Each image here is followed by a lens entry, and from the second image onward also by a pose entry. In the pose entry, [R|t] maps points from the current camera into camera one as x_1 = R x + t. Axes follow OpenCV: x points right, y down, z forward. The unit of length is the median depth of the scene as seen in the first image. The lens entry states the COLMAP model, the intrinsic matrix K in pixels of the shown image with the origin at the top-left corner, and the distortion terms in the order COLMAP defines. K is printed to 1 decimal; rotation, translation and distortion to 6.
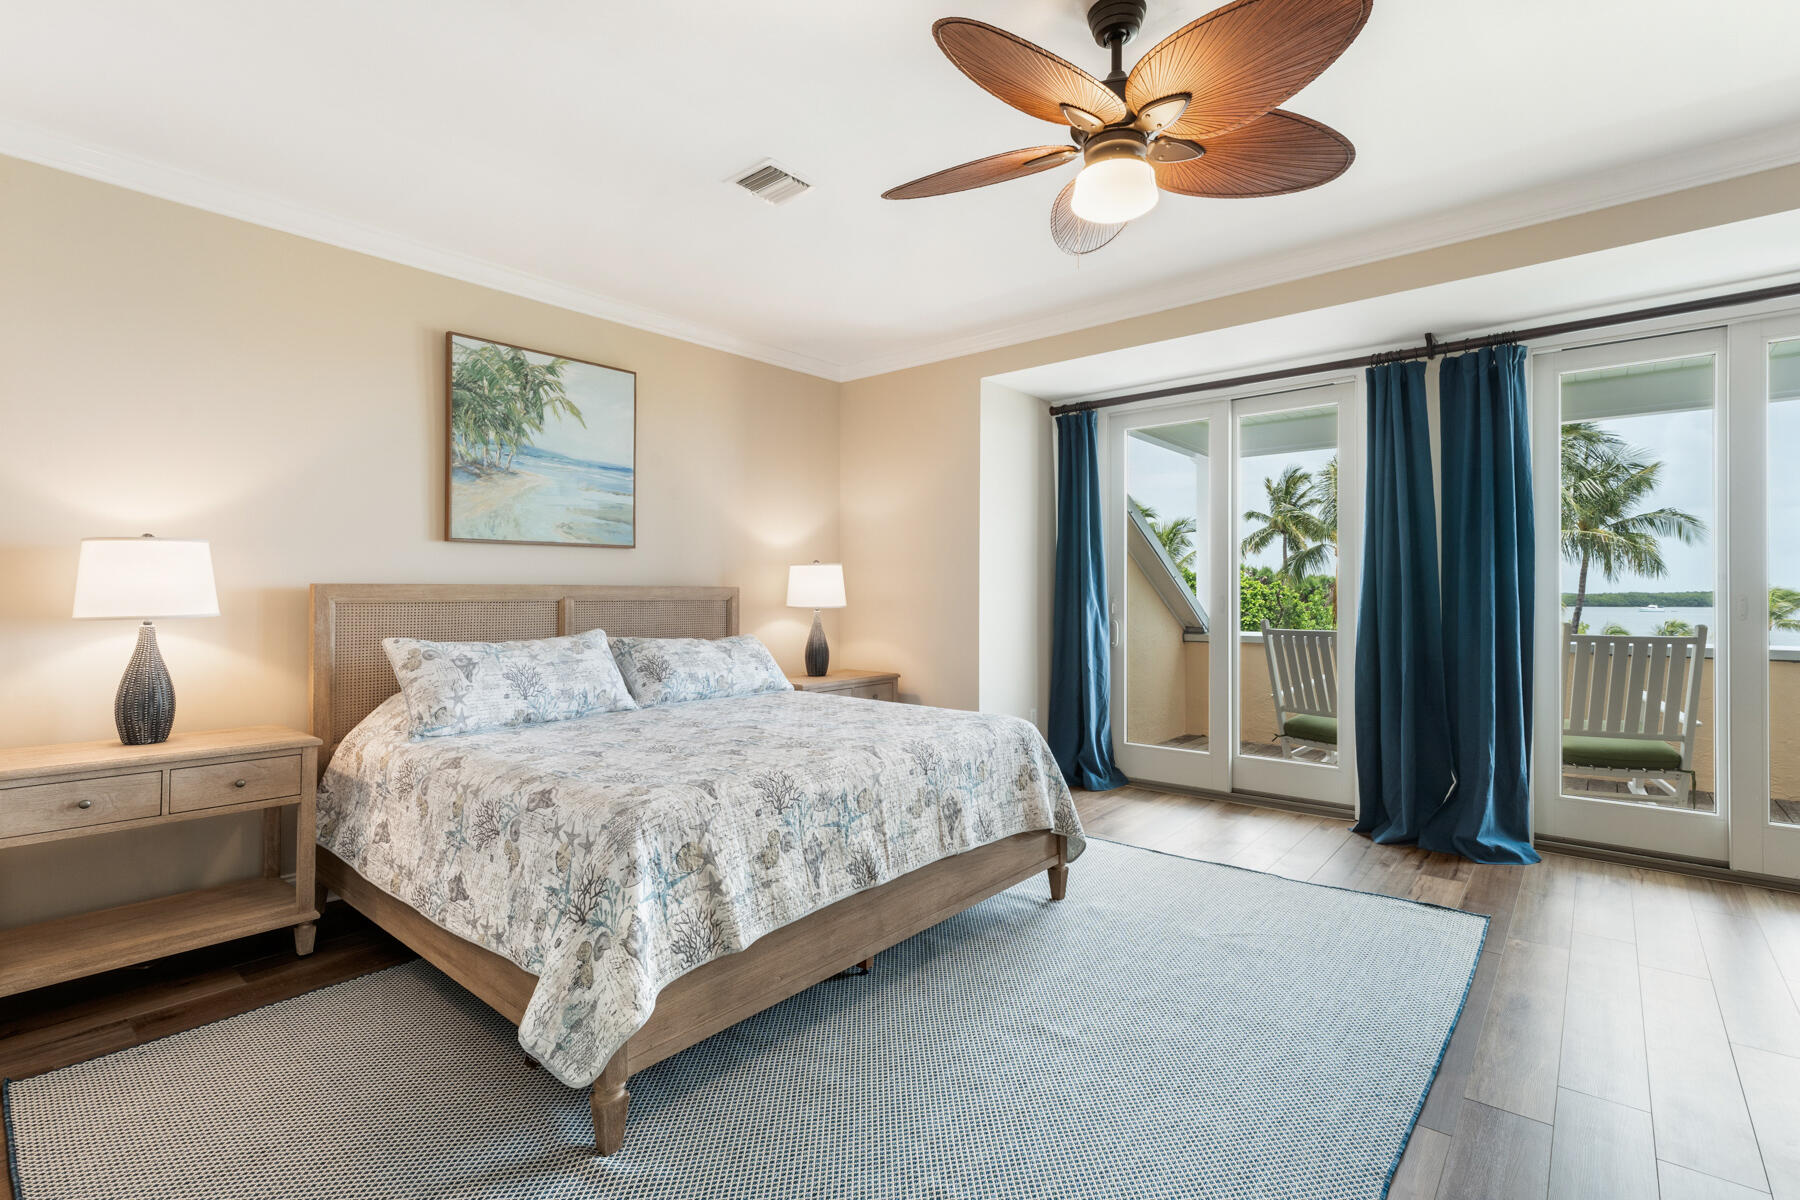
lens RADIAL K [[841.5, 0, 909.3], [0, 841.5, 586.9], [0, 0, 1]] dist [0.000006, -0.000316]
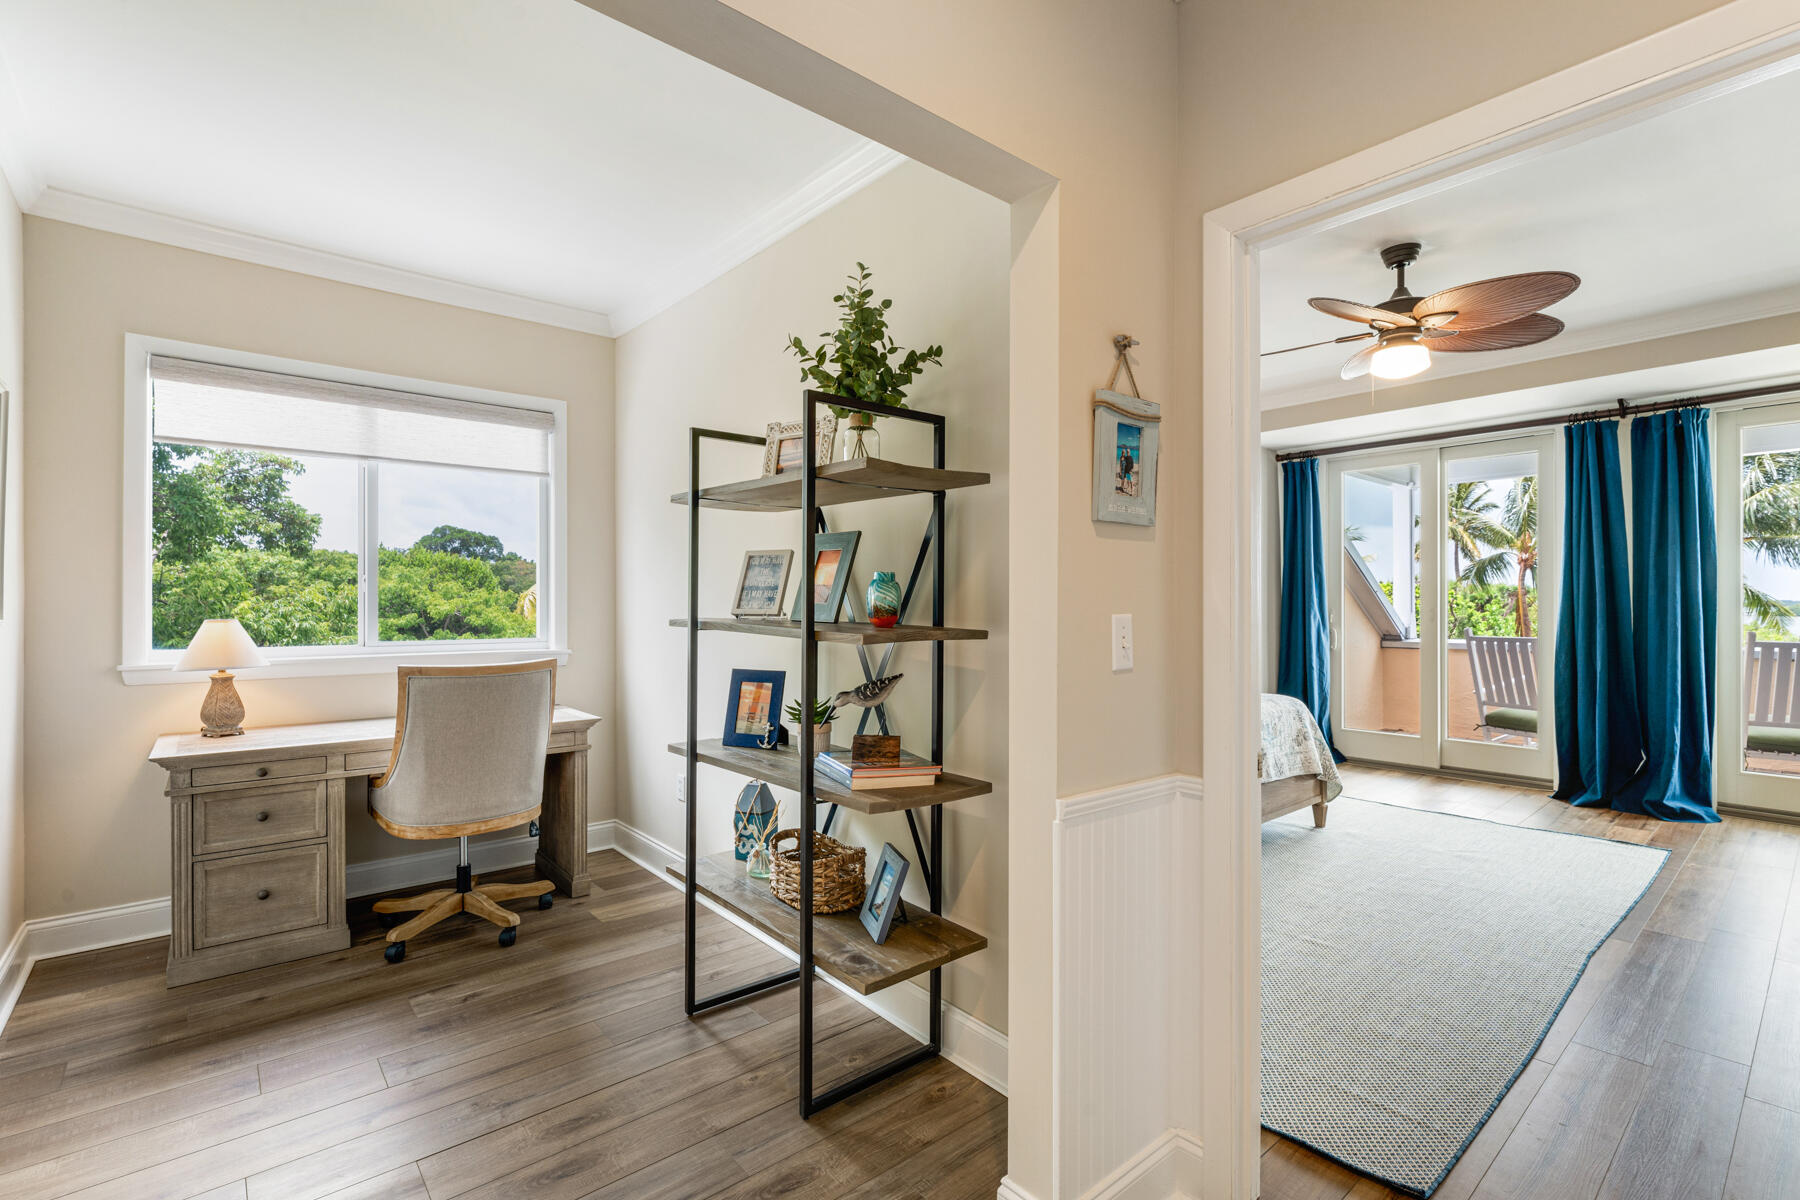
lens RADIAL K [[834.8, 0, 900.0], [0, 834.8, 600.0], [0, 0, 1]] dist [-0.001437, 0.000092]
pose [[0.986635, -0.002159, -0.162933, -0.239366], [0.002836, 0.999988, 0.003924, -0.010573], [0.162923, -0.004333, 0.986629, -0.399899]]
